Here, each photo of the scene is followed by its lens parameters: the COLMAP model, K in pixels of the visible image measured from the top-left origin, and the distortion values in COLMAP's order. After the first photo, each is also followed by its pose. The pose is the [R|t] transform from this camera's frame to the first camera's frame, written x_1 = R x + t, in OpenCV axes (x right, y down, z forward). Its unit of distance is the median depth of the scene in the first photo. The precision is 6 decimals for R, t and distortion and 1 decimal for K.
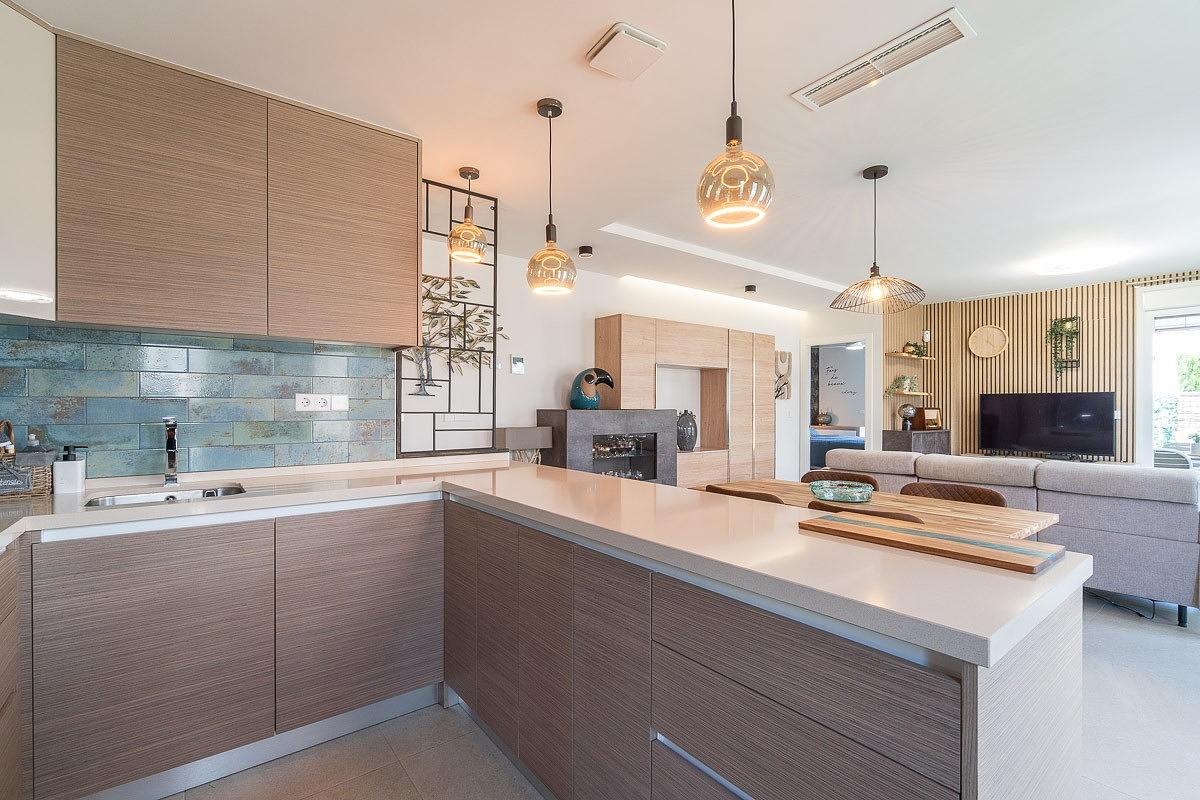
lens RADIAL K [[520.3, 0, 571.6], [0, 520.3, 408.8], [0, 0, 1]] dist [-0.001734, -0.000128]
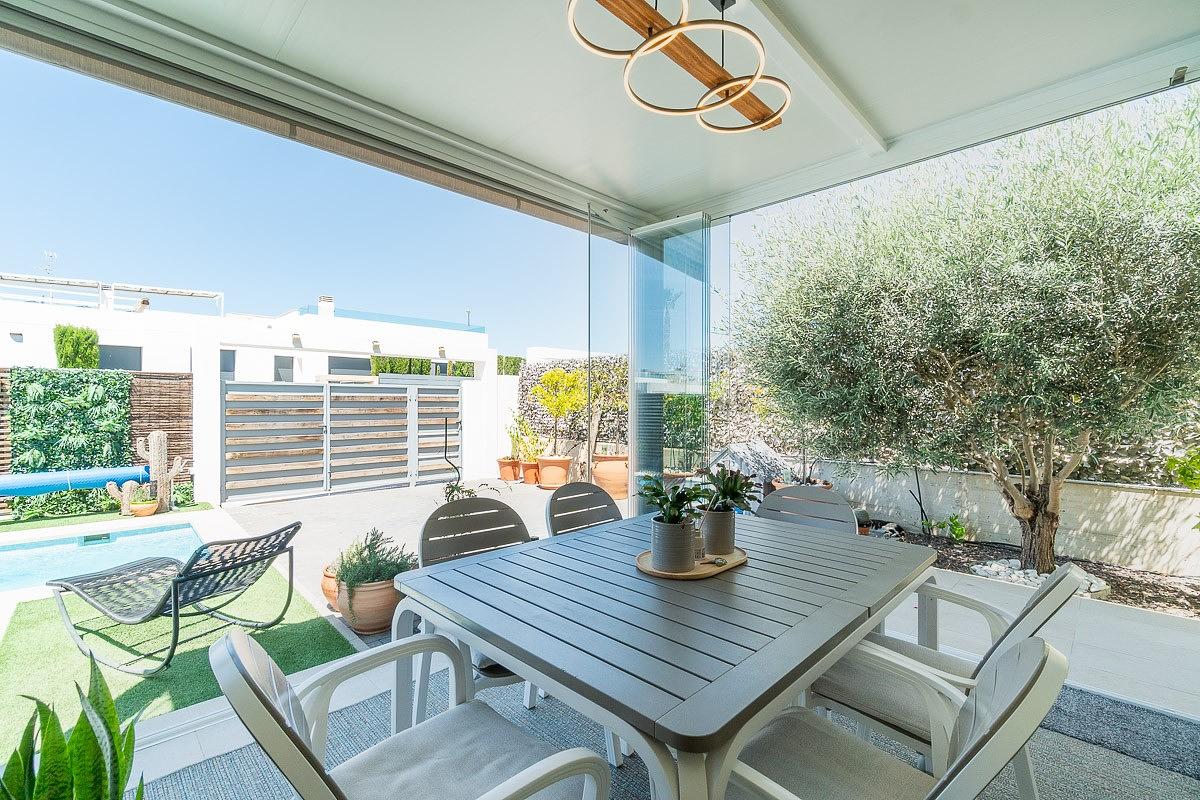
lens RADIAL K [[506.7, 0, 592.8], [0, 506.7, 417.7], [0, 0, 1]] dist [-0.000638, -0.000175]
pose [[-0.140884, -0.022294, 0.989775, 1.149599], [0.003146, 0.999731, 0.022966, 0.023082], [-0.990021, 0.006350, -0.140776, 1.228334]]
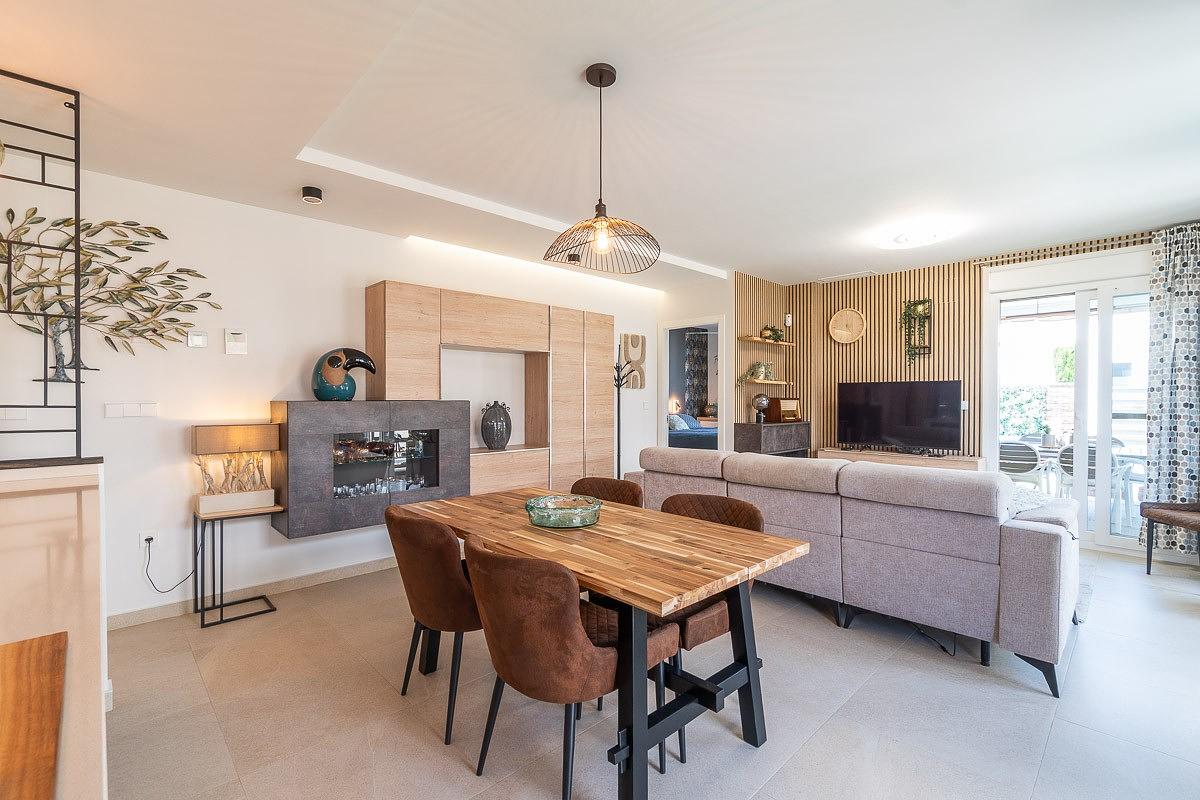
lens RADIAL K [[525.6, 0, 575.1], [0, 525.6, 404.7], [0, 0, 1]] dist [-0.006387, -0.000505]
pose [[0.993942, -0.003119, 0.109864, 0.256063], [0.002155, 0.999958, 0.008893, 0.000767], [-0.109887, -0.008602, 0.993907, 0.147127]]
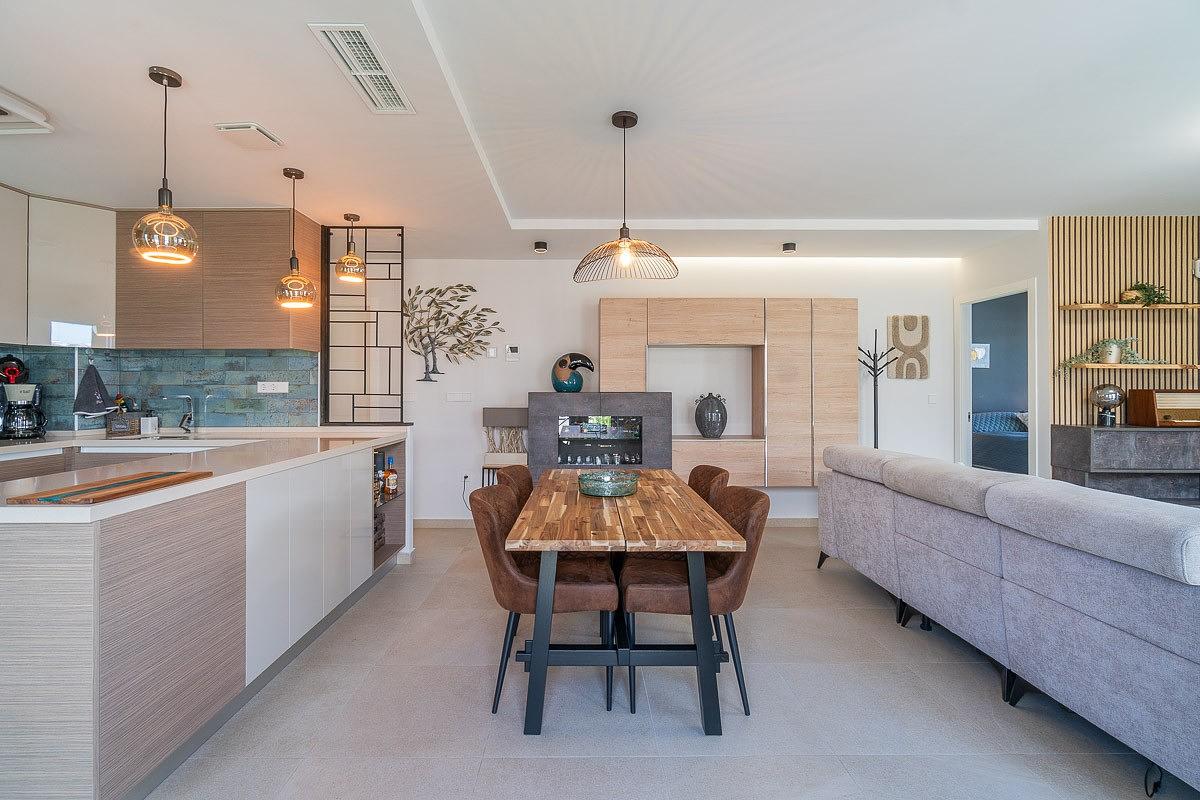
lens RADIAL K [[509.9, 0, 577.6], [0, 509.9, 386.7], [0, 0, 1]] dist [-0.003954, -0.000805]
pose [[0.808239, -0.004998, -0.588833, 0.560500], [-0.000898, 0.999952, -0.009721, 0.000209], [0.588853, 0.008386, 0.808196, 0.147561]]
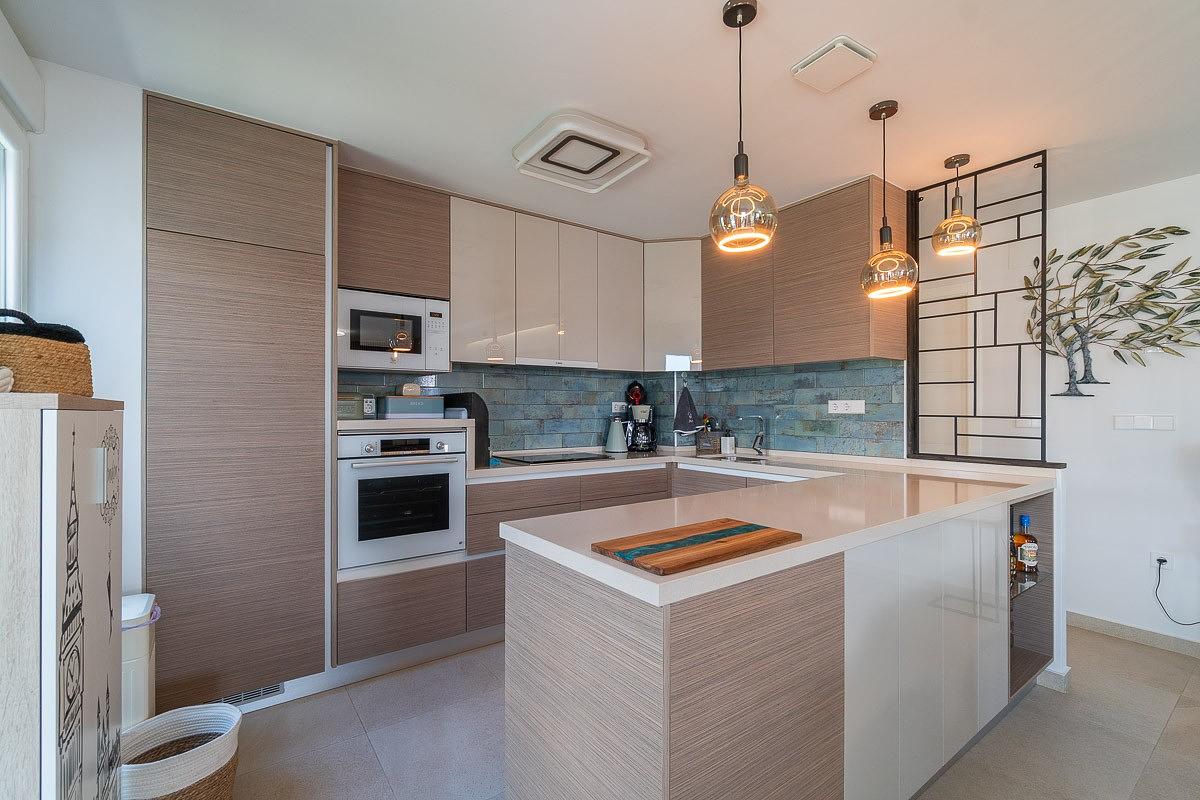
lens RADIAL K [[519.6, 0, 603.3], [0, 519.6, 408.6], [0, 0, 1]] dist [0.000255, 0.000709]
pose [[0.004666, -0.001408, -0.999988, 0.391162], [-0.001679, 0.999998, -0.001416, -0.002232], [0.999988, 0.001686, 0.004664, 0.190058]]
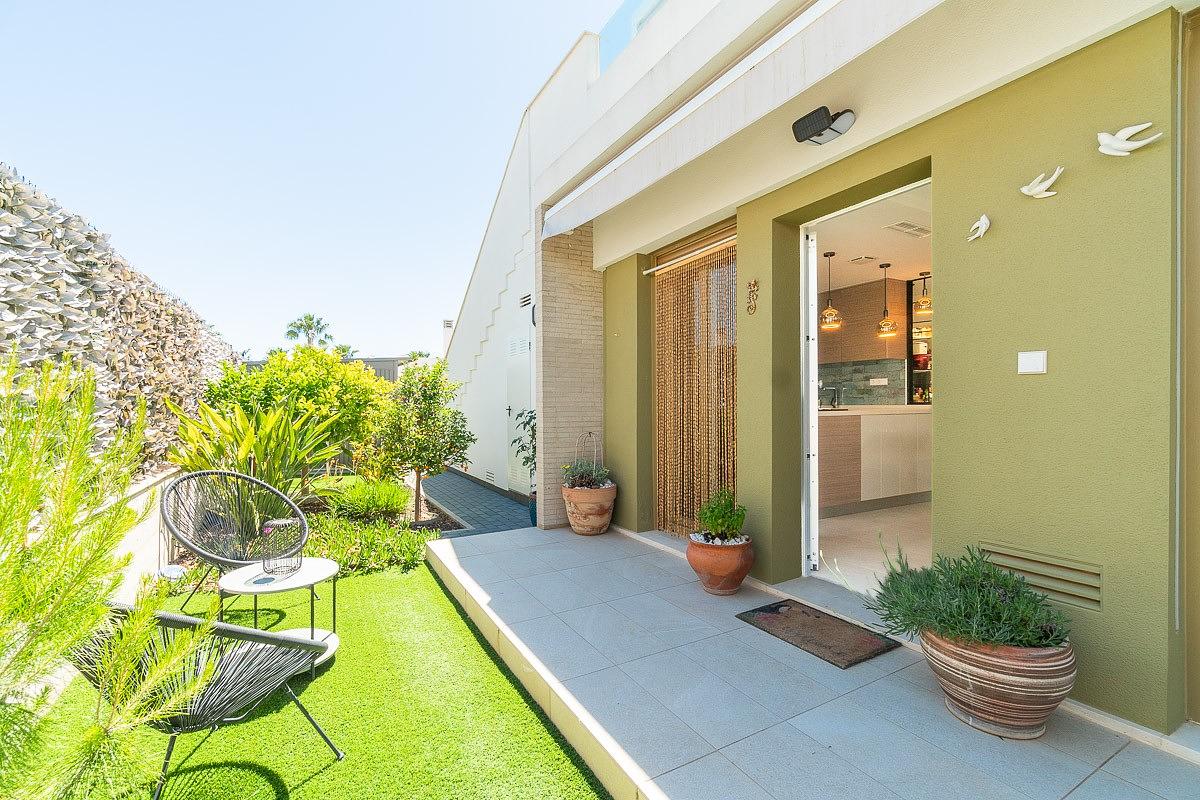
lens RADIAL K [[526.2, 0, 588.1], [0, 526.2, 405.5], [0, 0, 1]] dist [0.001138, -0.000098]
pose [[-0.131523, 0.004941, -0.991301, 1.156772], [0.004980, 0.999978, 0.004323, 0.043756], [0.991301, -0.004368, -0.131544, -0.058099]]
